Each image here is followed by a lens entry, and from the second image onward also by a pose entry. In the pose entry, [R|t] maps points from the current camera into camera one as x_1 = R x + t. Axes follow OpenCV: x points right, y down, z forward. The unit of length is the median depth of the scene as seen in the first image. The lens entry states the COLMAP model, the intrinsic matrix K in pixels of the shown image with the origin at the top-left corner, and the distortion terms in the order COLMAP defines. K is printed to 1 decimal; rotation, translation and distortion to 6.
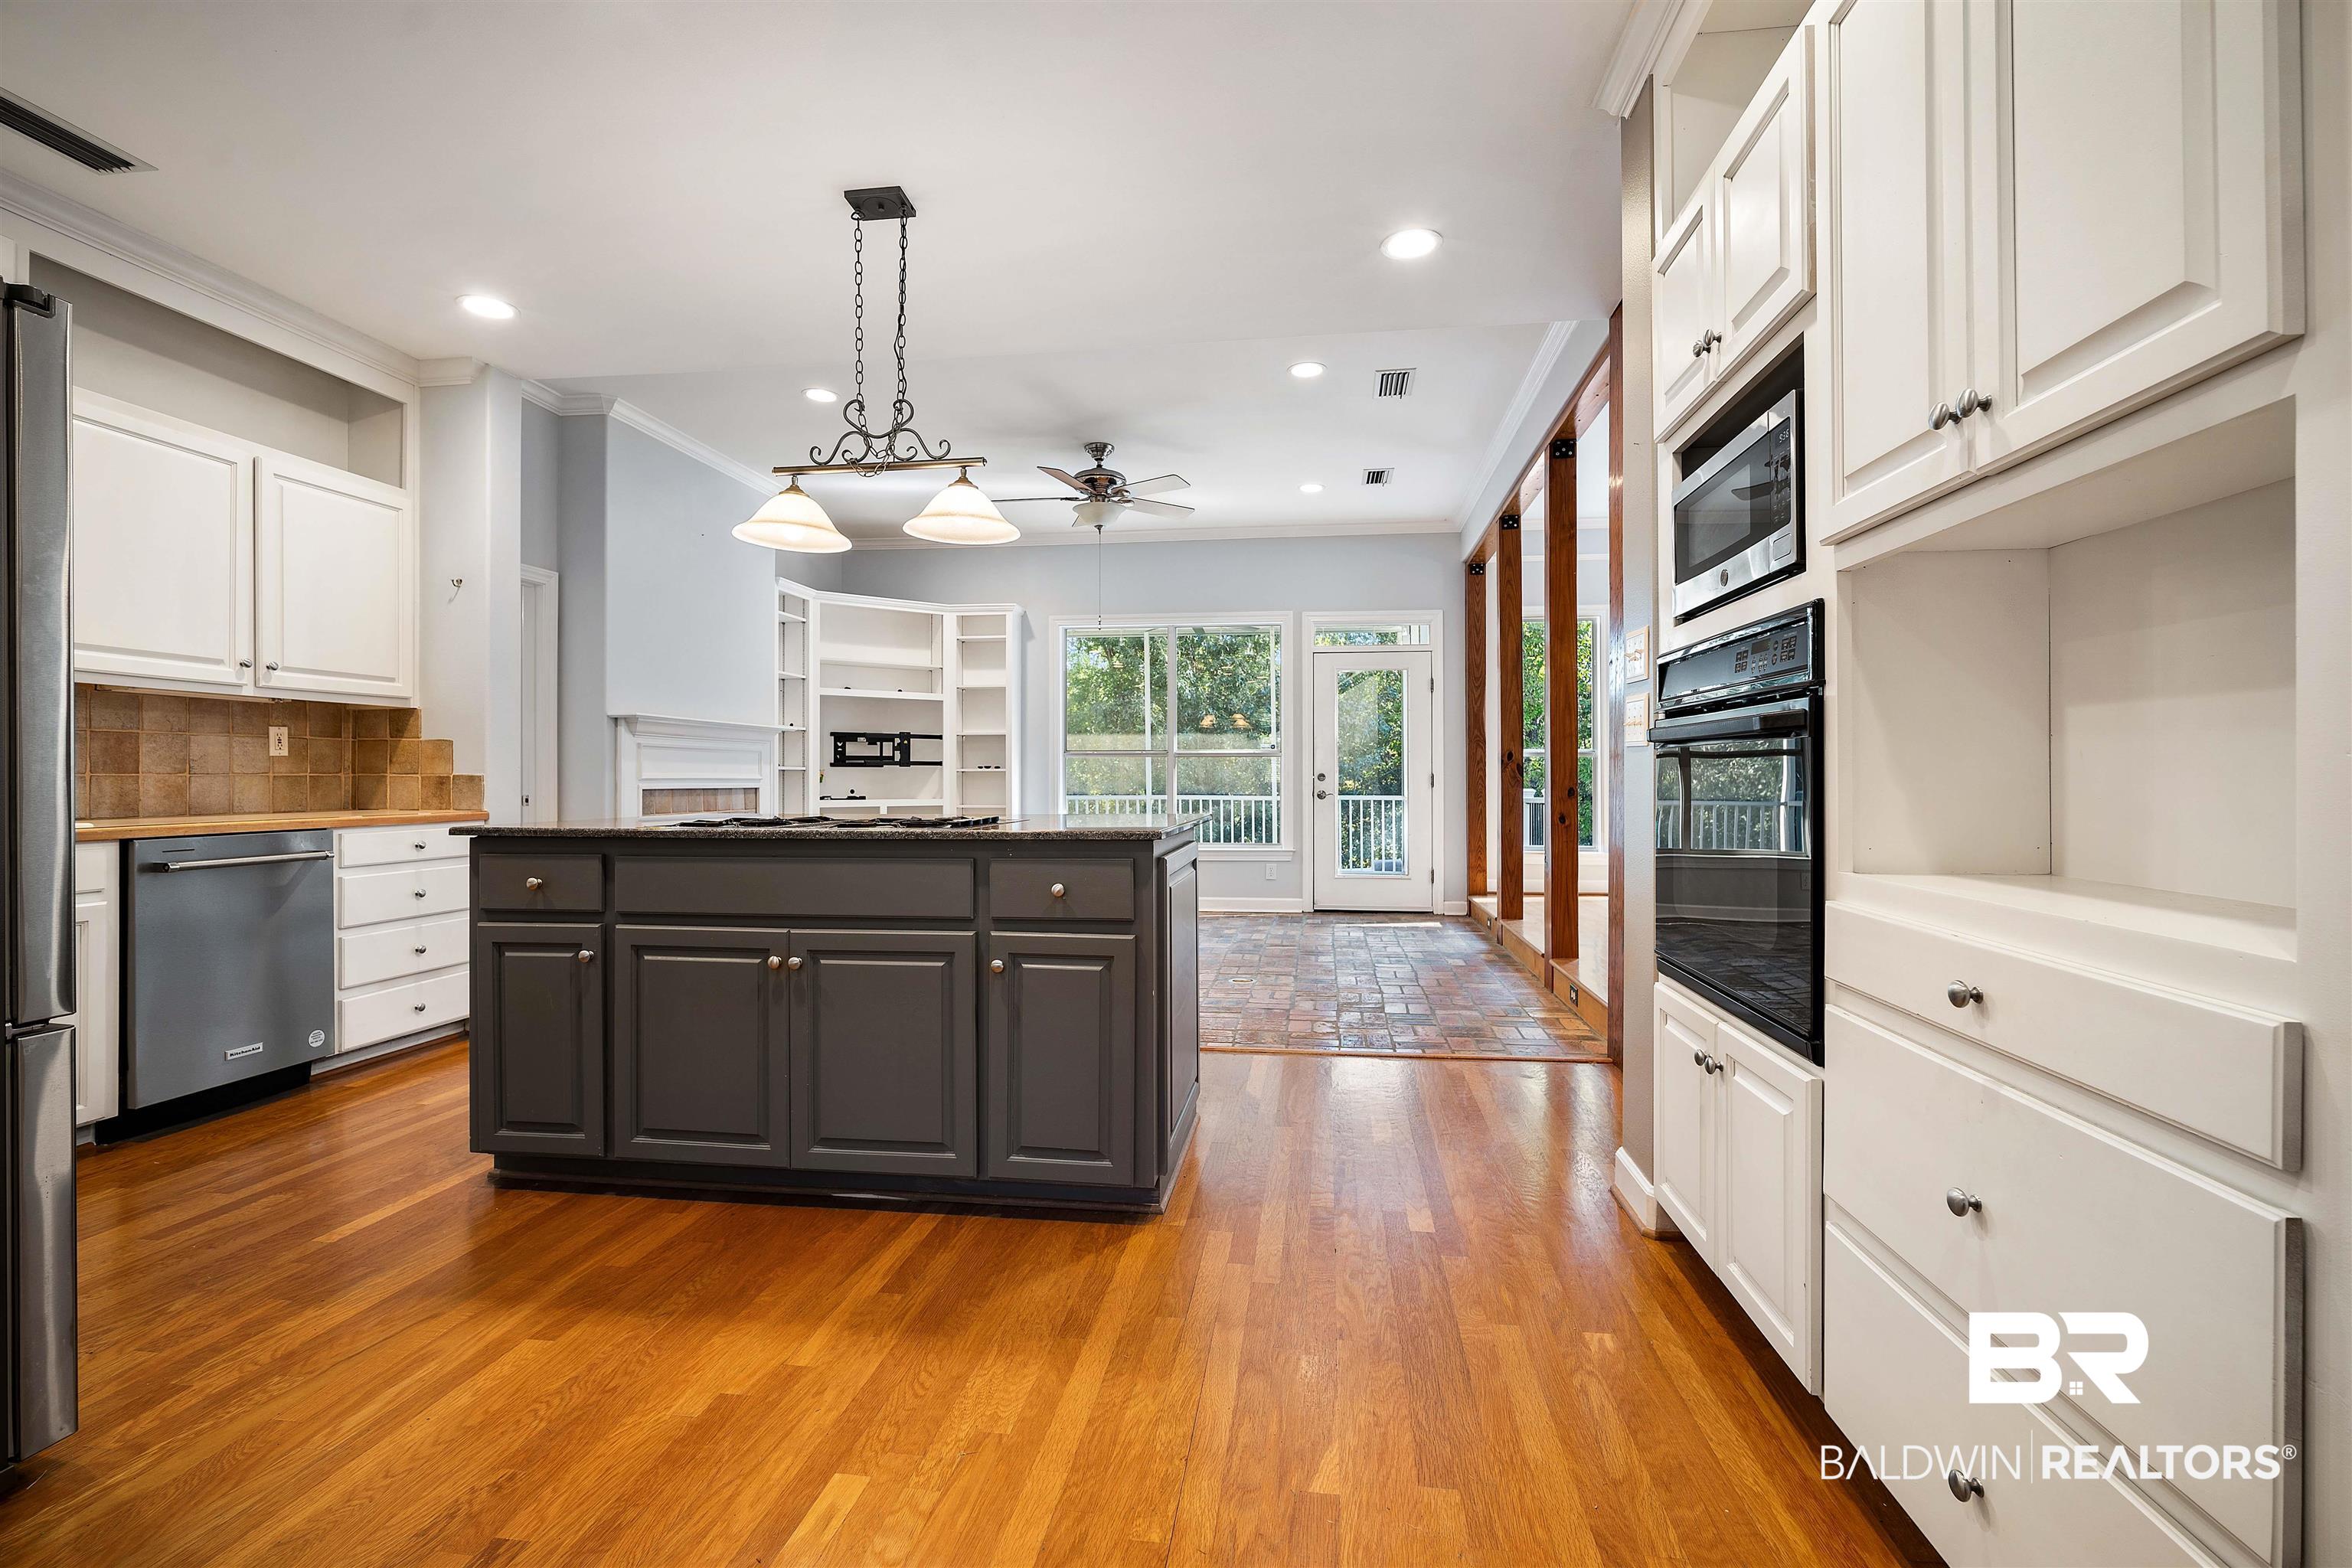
lens RADIAL K [[1038.0, 0, 1200.6], [0, 1038.0, 773.4], [0, 0, 1]] dist [-0.013888, 0.003969]
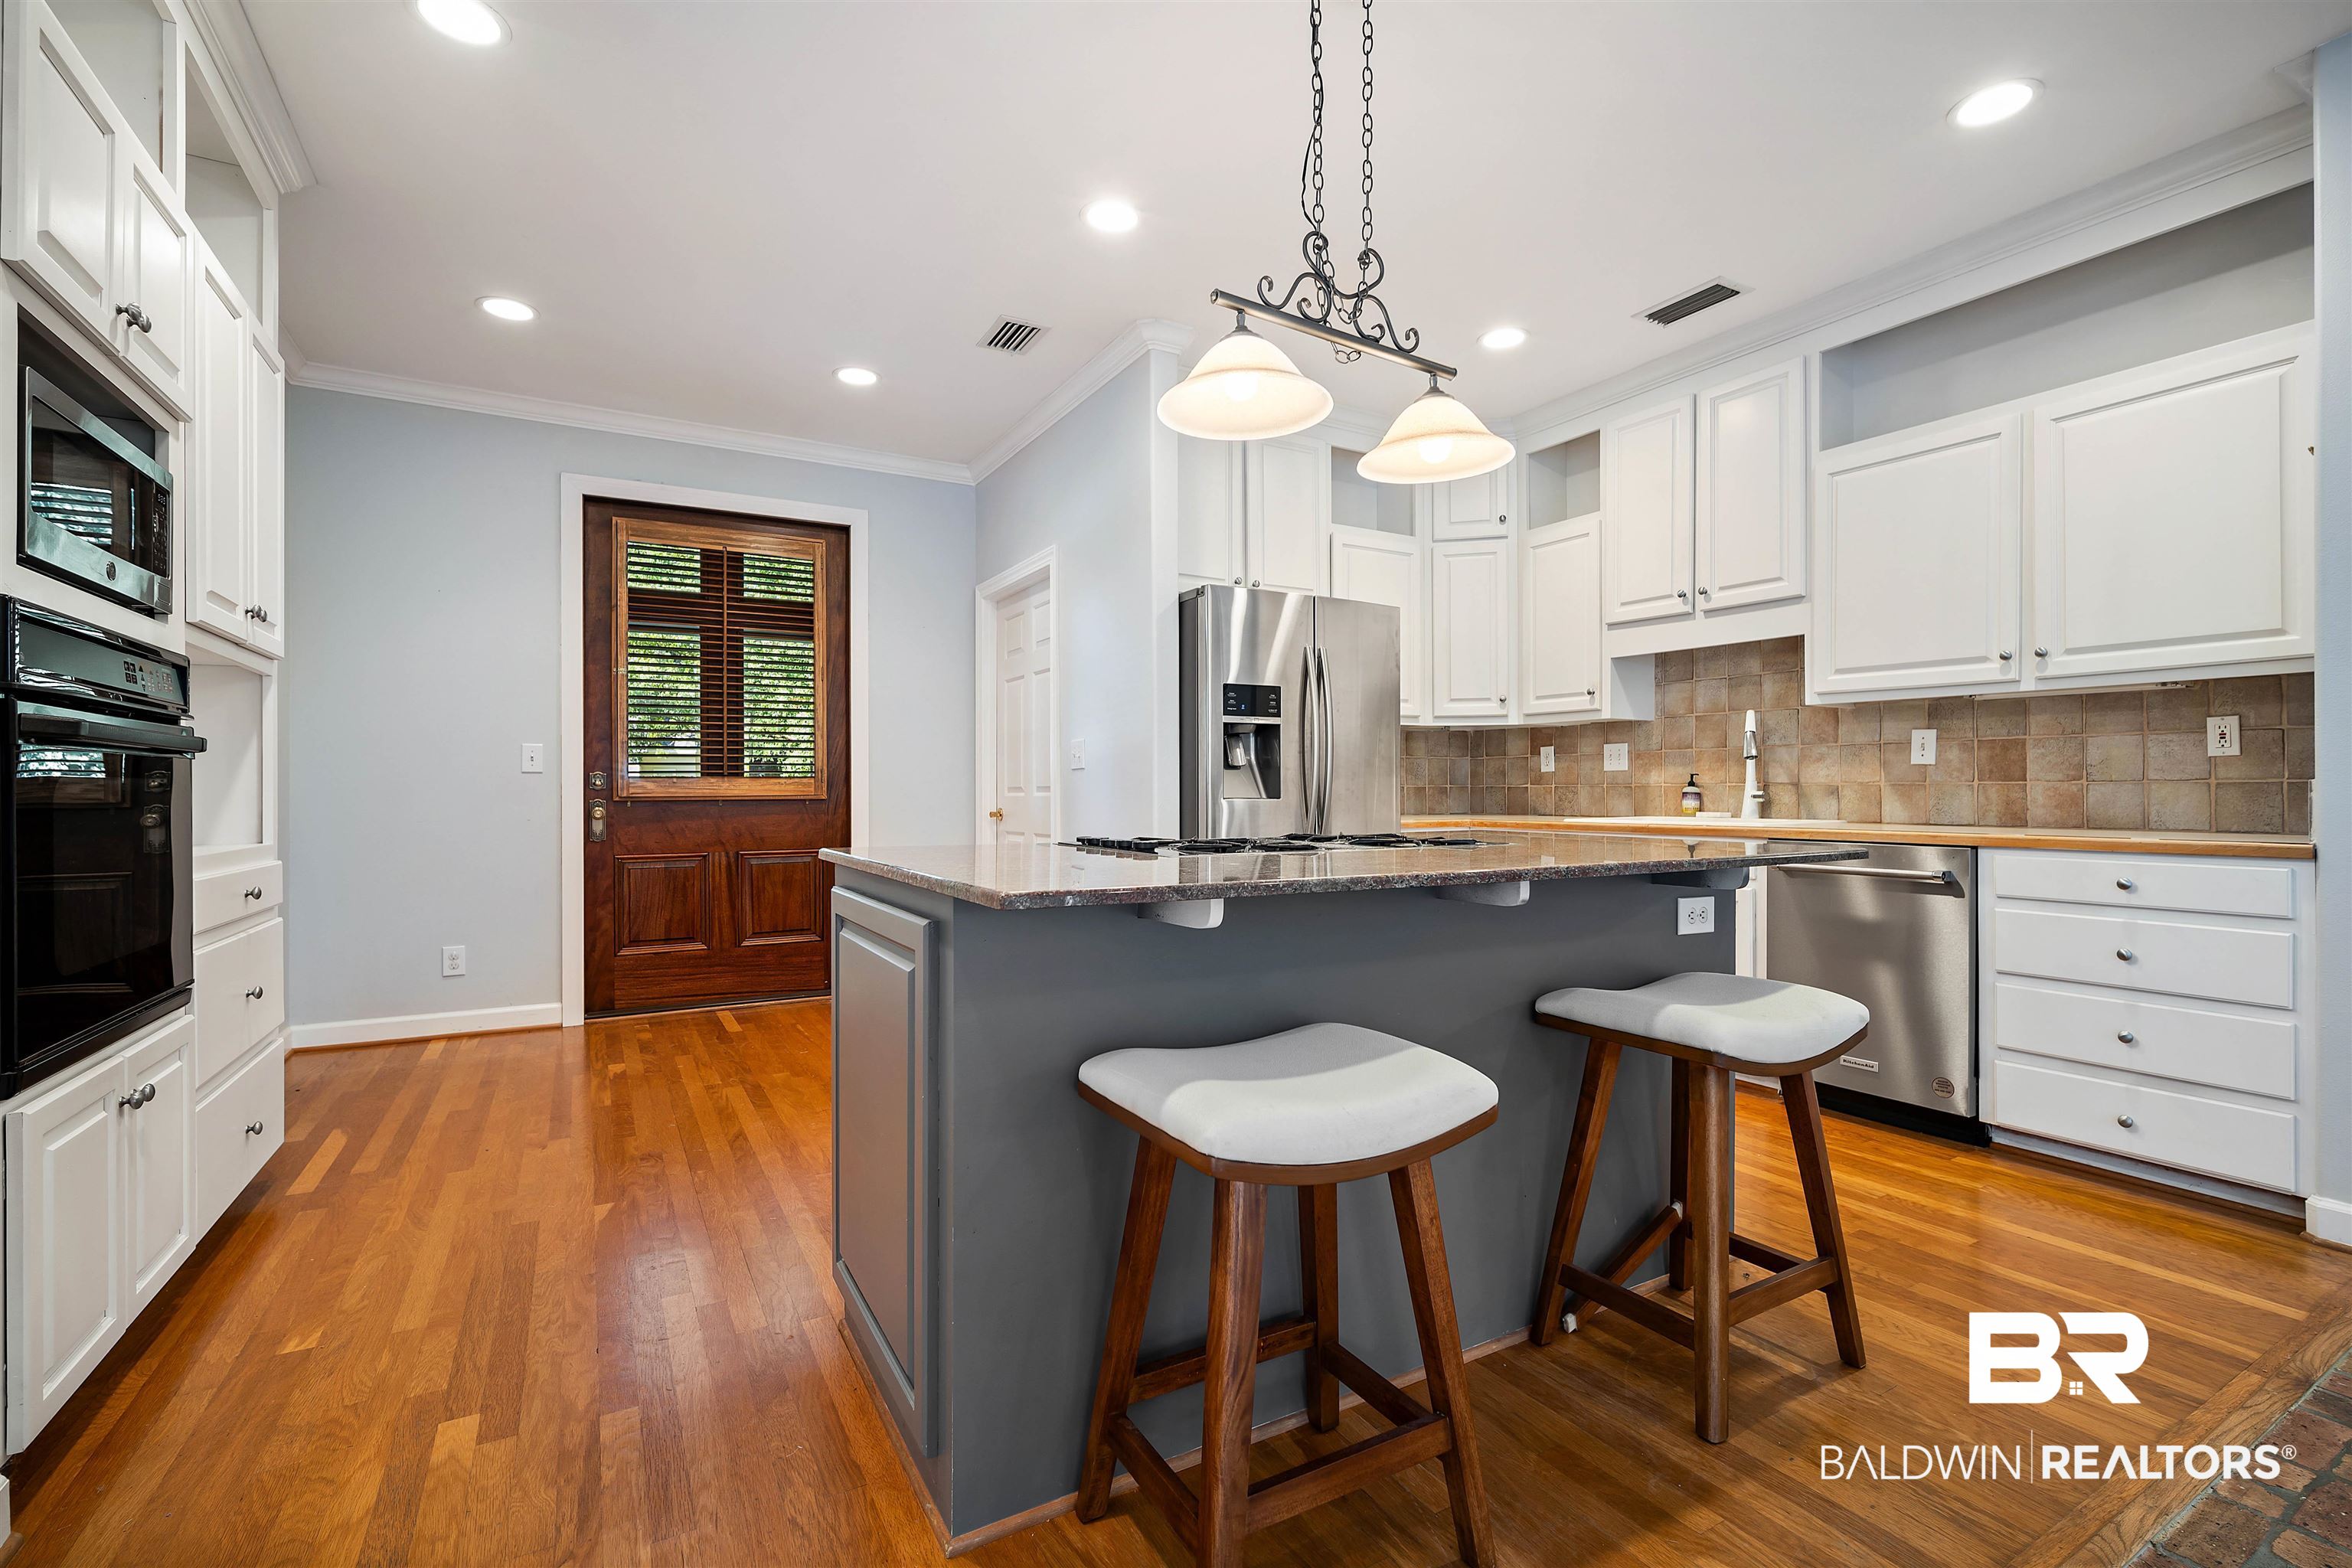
lens RADIAL K [[1038.0, 0, 1190.6], [0, 1038.0, 795.1], [0, 0, 1]] dist [-0.013888, 0.003969]
pose [[-0.797987, 0.005422, -0.602650, 0.101482], [0.003861, 0.999985, 0.003885, 0.003952], [0.602662, 0.000774, -0.797996, 0.799674]]
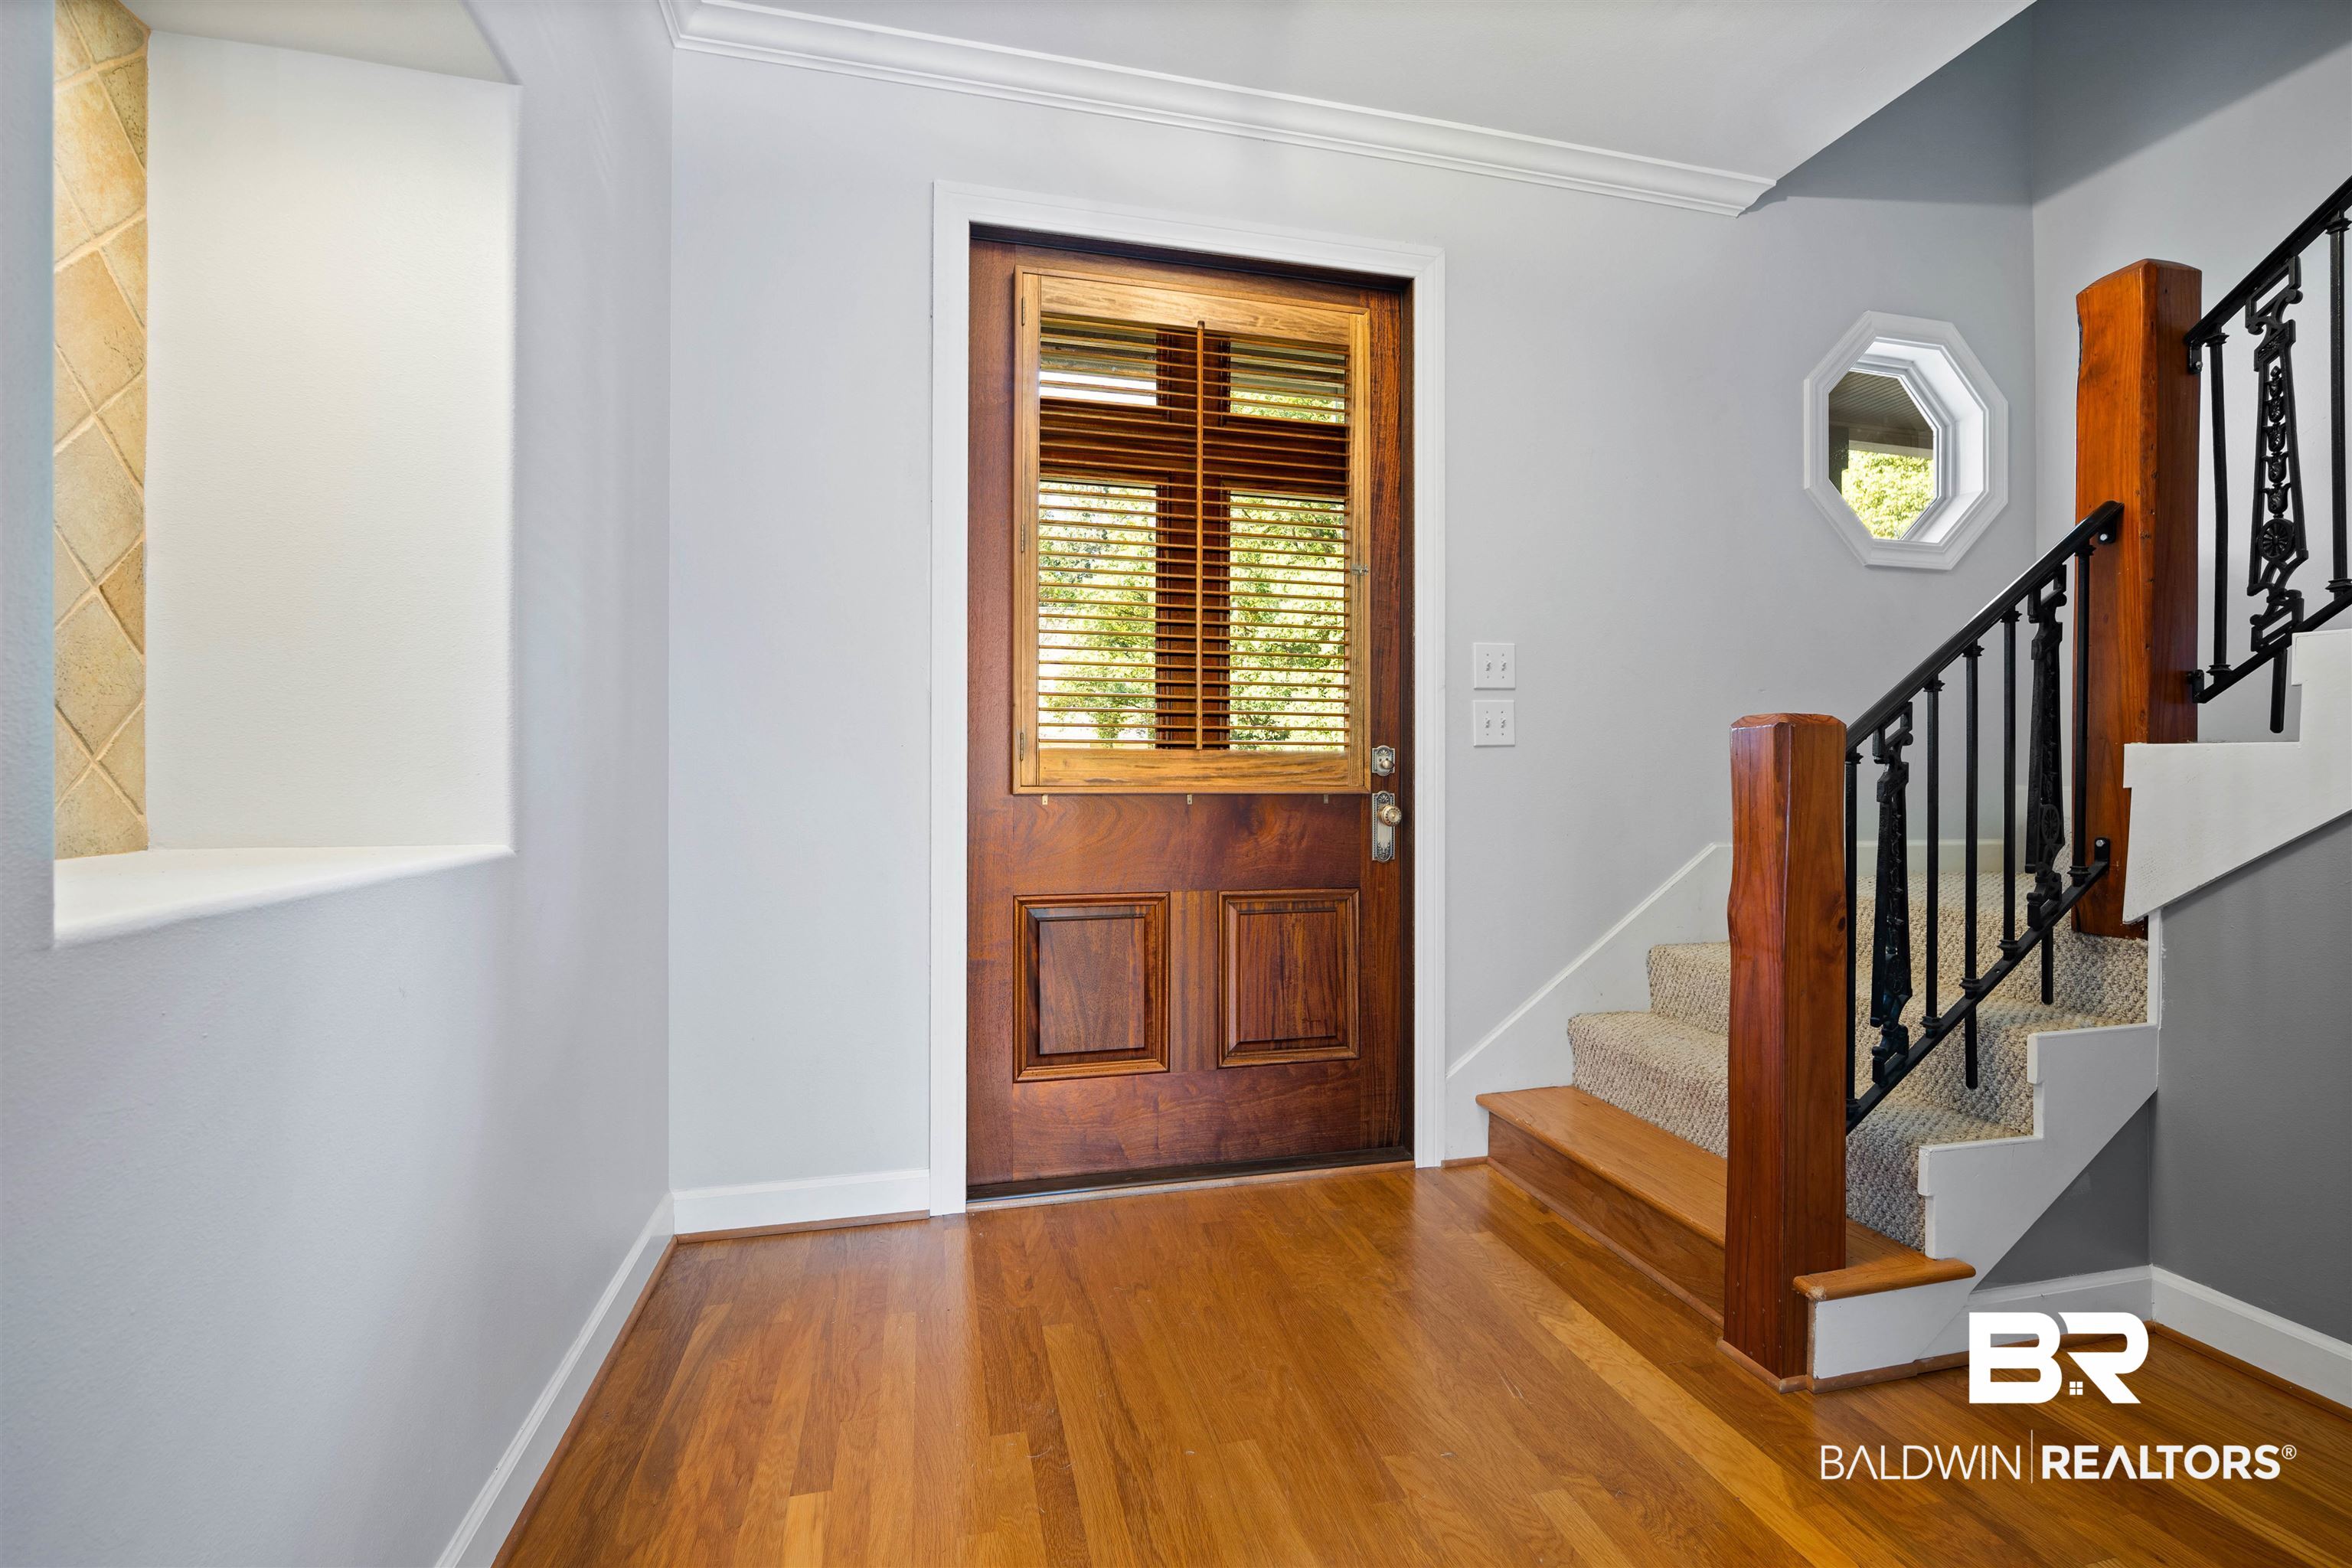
lens RADIAL K [[1038.0, 0, 1183.7], [0, 1038.0, 785.8], [0, 0, 1]] dist [-0.013888, 0.003969]
pose [[-0.937313, 0.001028, -0.348486, 0.059086], [0.002174, 0.999993, -0.002895, 0.007701], [0.348481, -0.003471, -0.937309, 0.305278]]
